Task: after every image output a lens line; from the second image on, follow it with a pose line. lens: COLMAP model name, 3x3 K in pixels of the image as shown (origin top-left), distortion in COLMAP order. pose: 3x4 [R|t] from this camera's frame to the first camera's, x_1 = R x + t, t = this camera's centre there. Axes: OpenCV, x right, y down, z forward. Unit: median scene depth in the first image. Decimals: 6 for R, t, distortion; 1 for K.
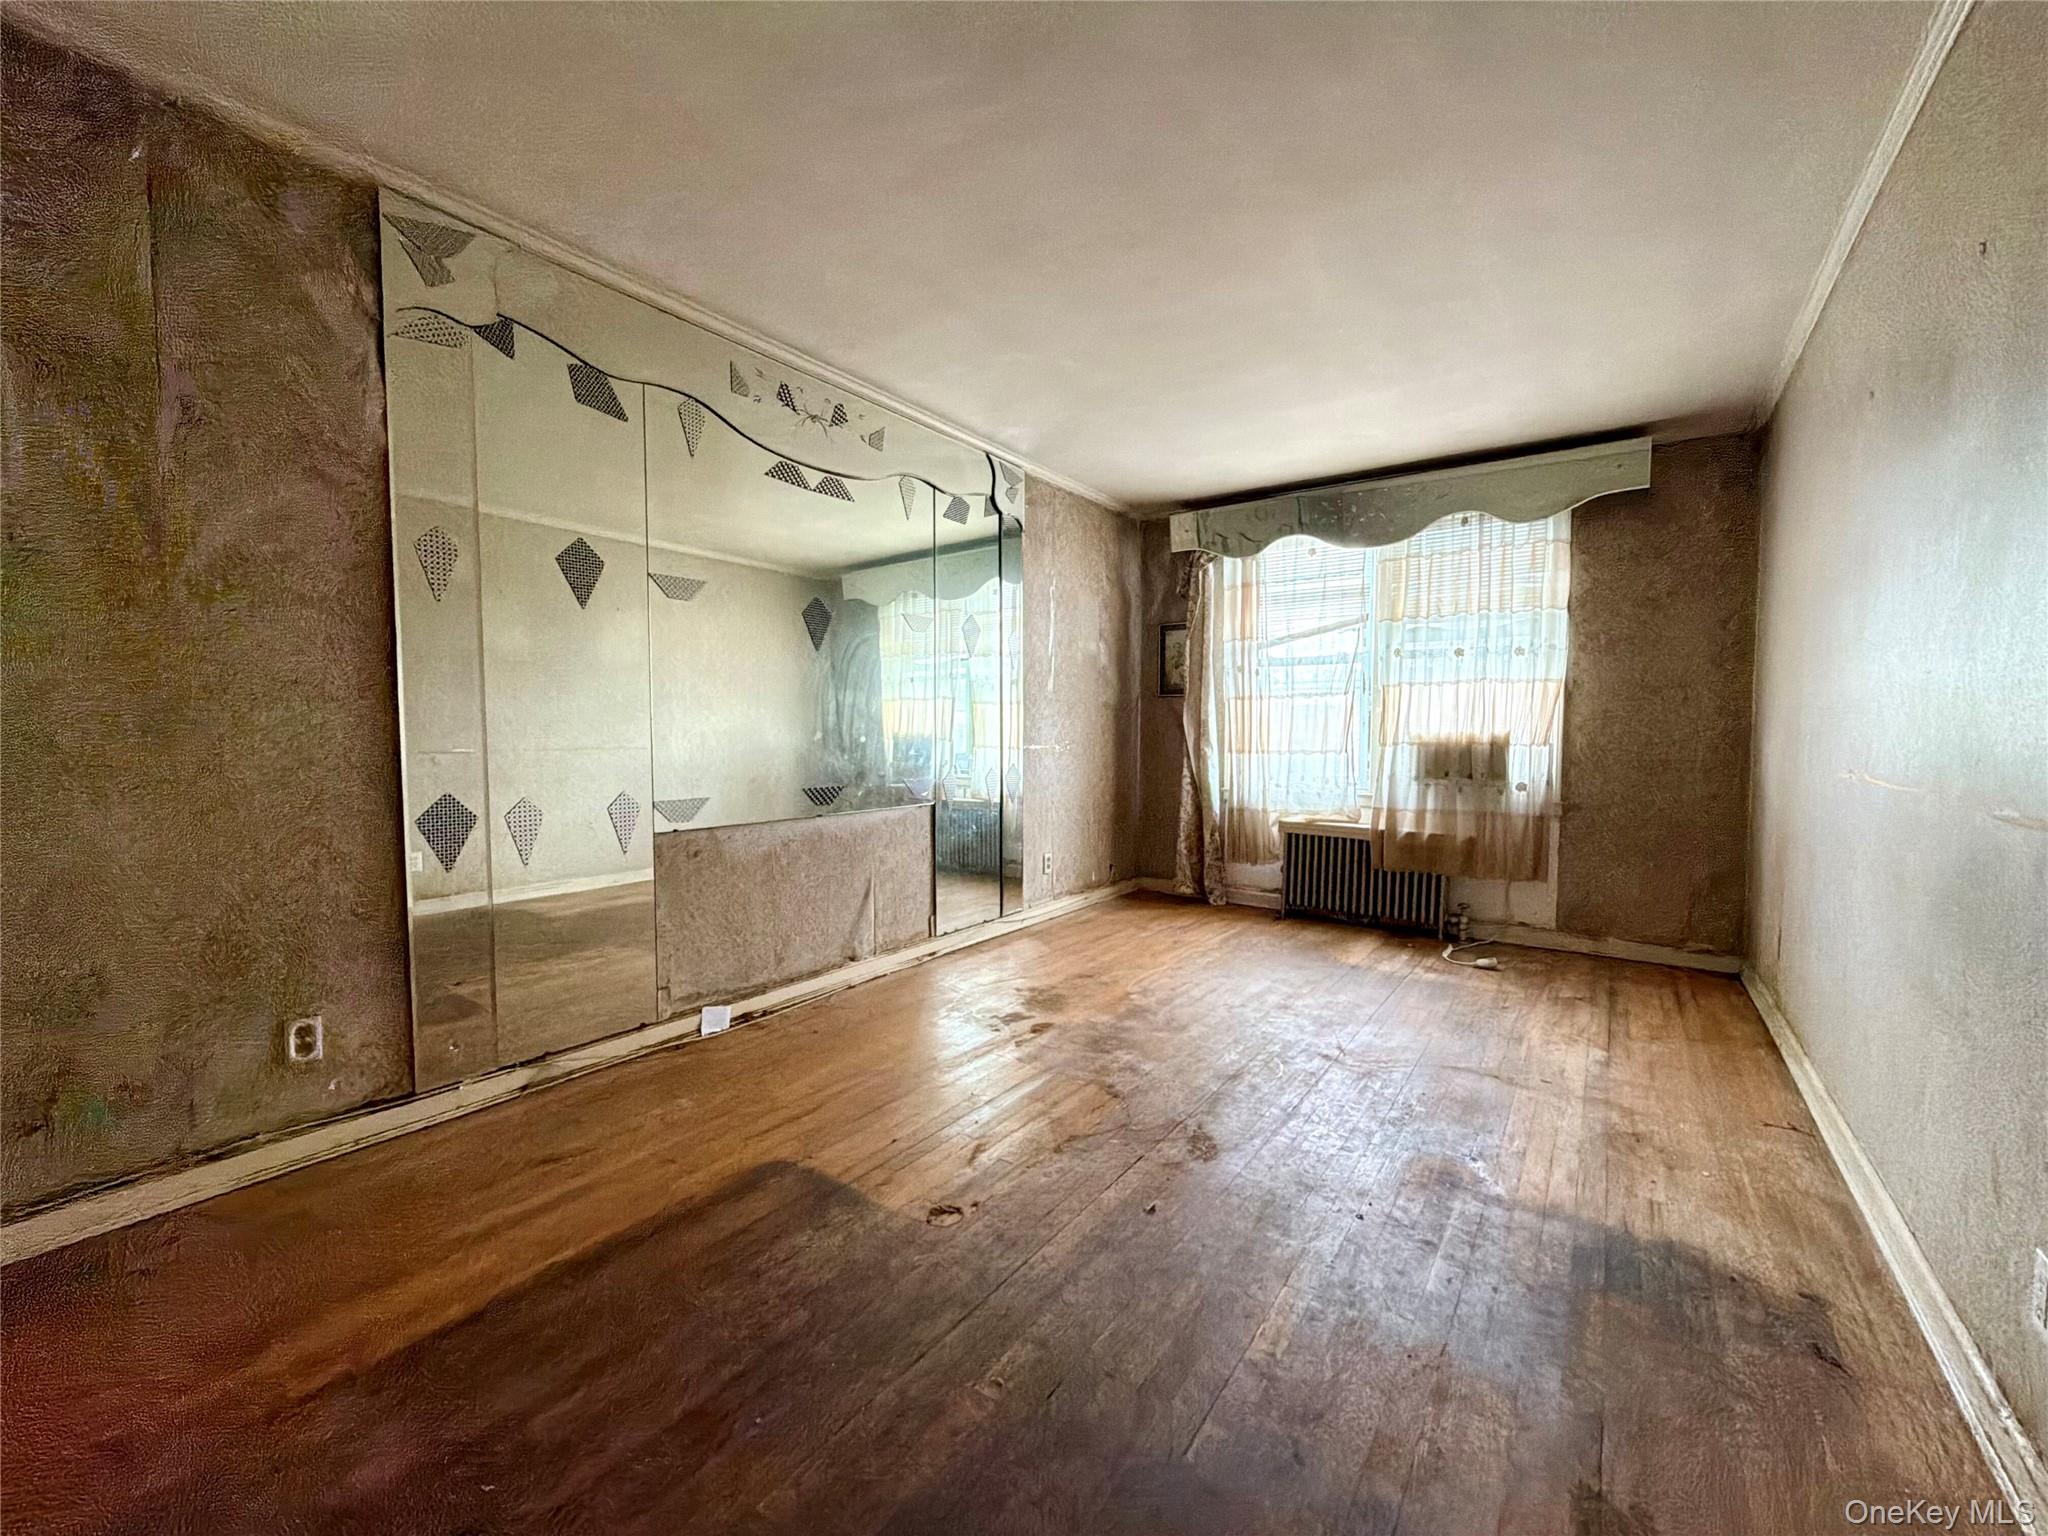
lens RADIAL K [[812.7, 0, 1023.0], [0, 812.7, 774.6], [0, 0, 1]] dist [-0.002814, 0.000004]
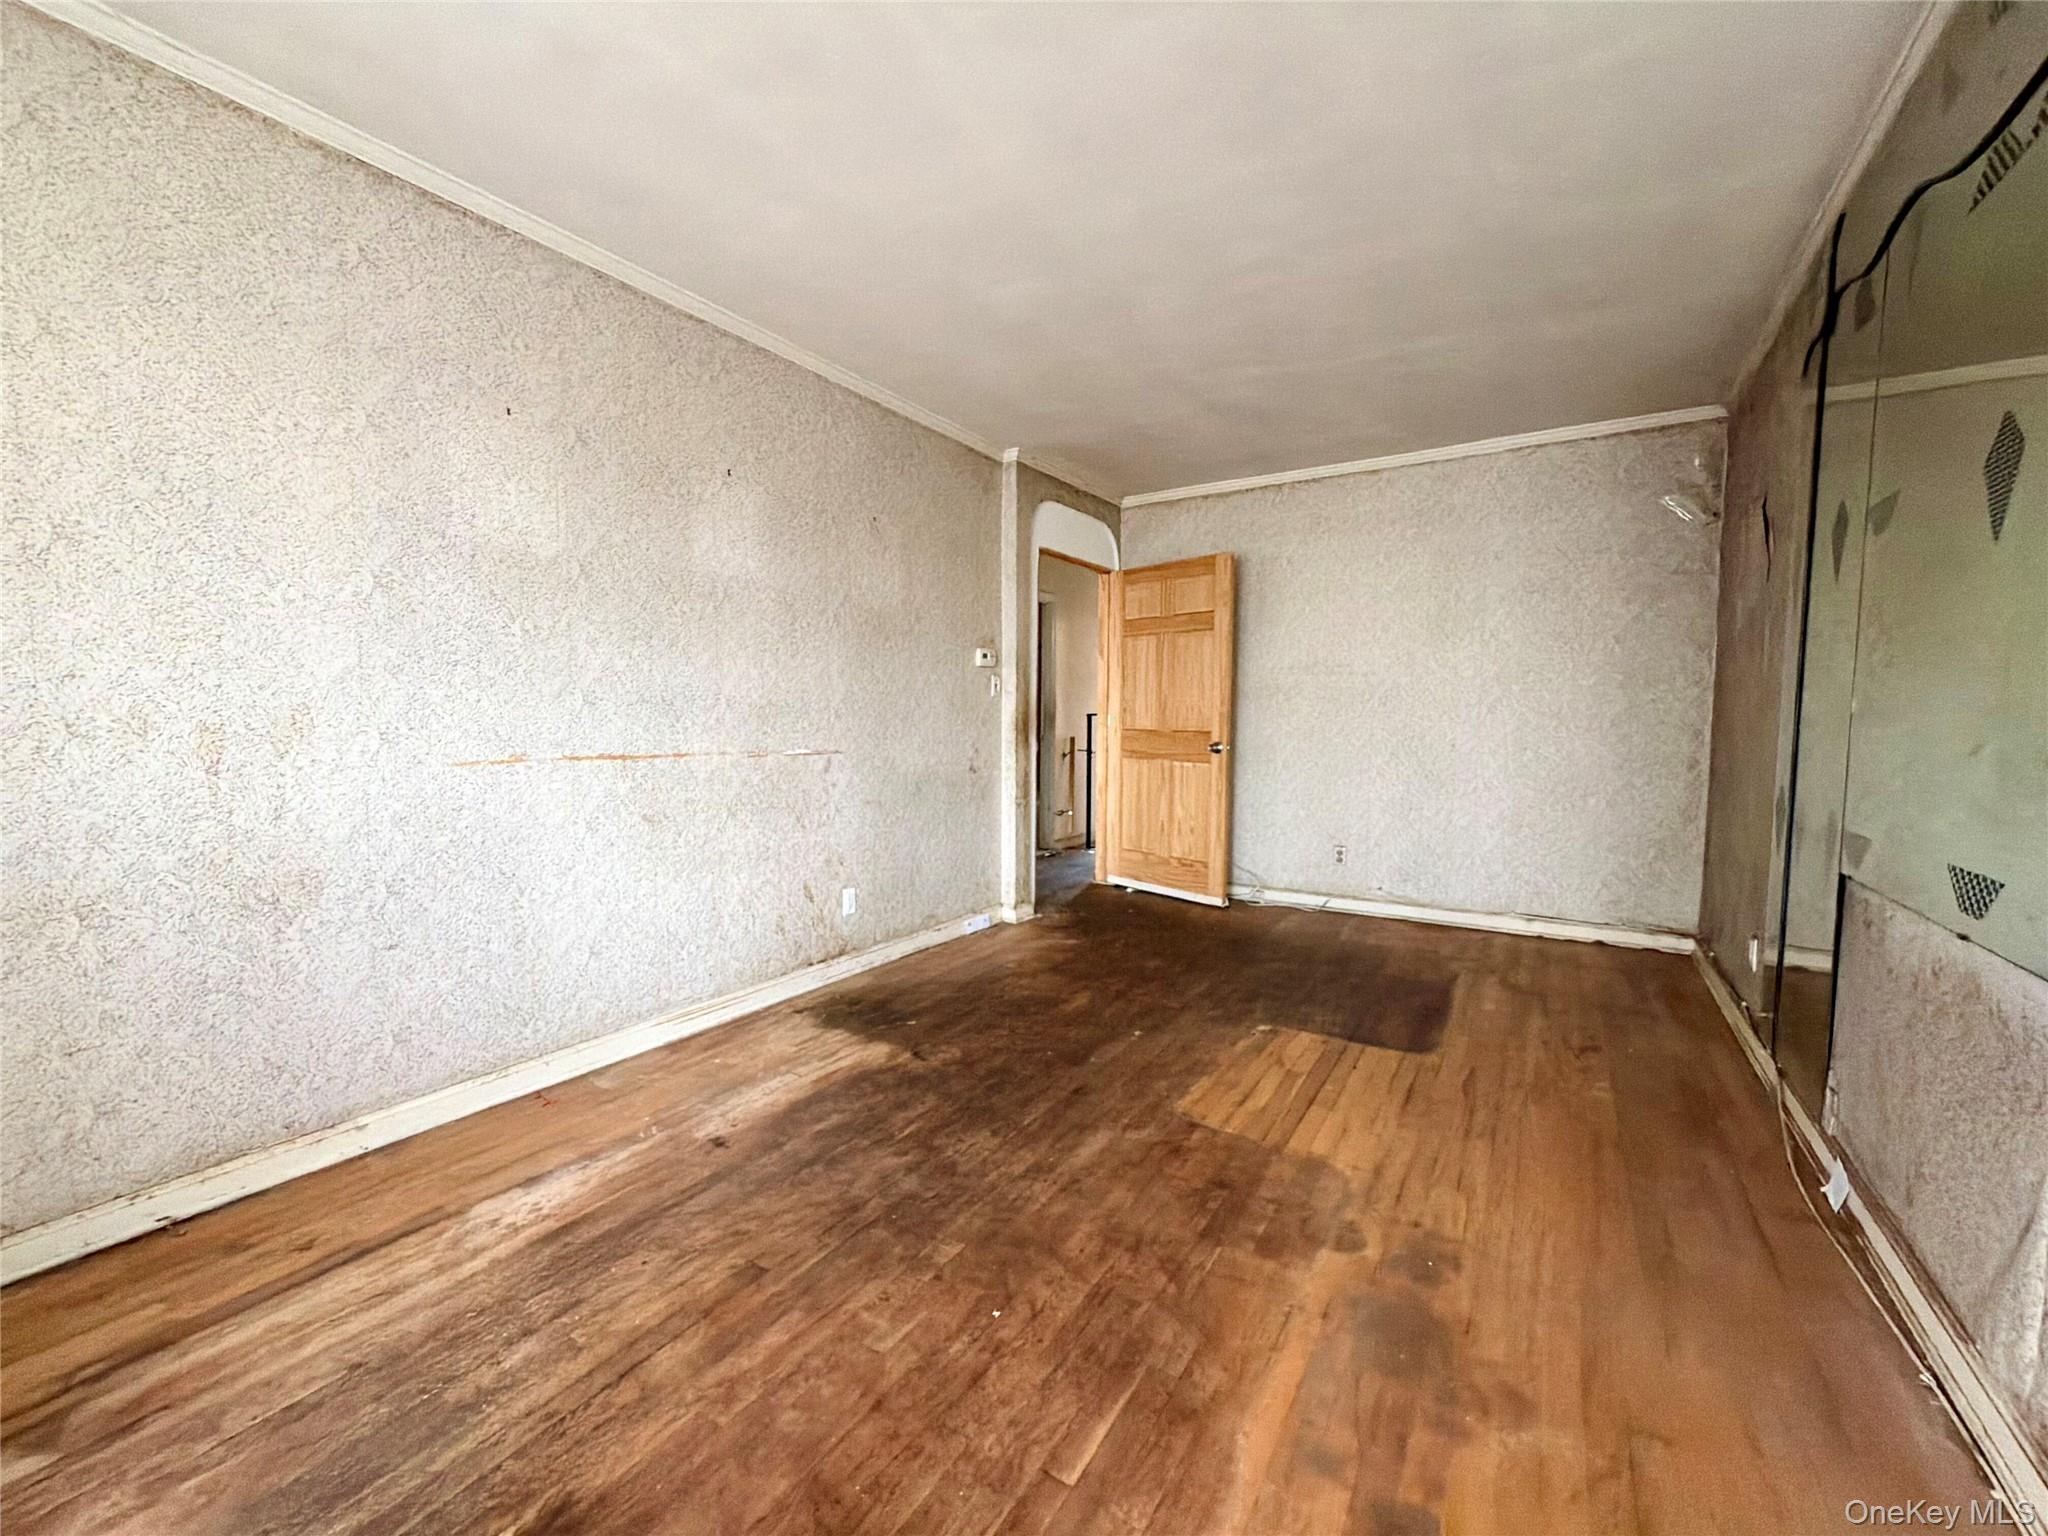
lens RADIAL K [[812.7, 0, 1023.7], [0, 812.7, 773.0], [0, 0, 1]] dist [-0.002814, 0.000004]
pose [[-0.998471, -0.001160, -0.055259, 0.330276], [-0.007667, 0.993020, 0.117693, -0.097460], [0.054737, 0.117937, -0.991511, 1.765087]]
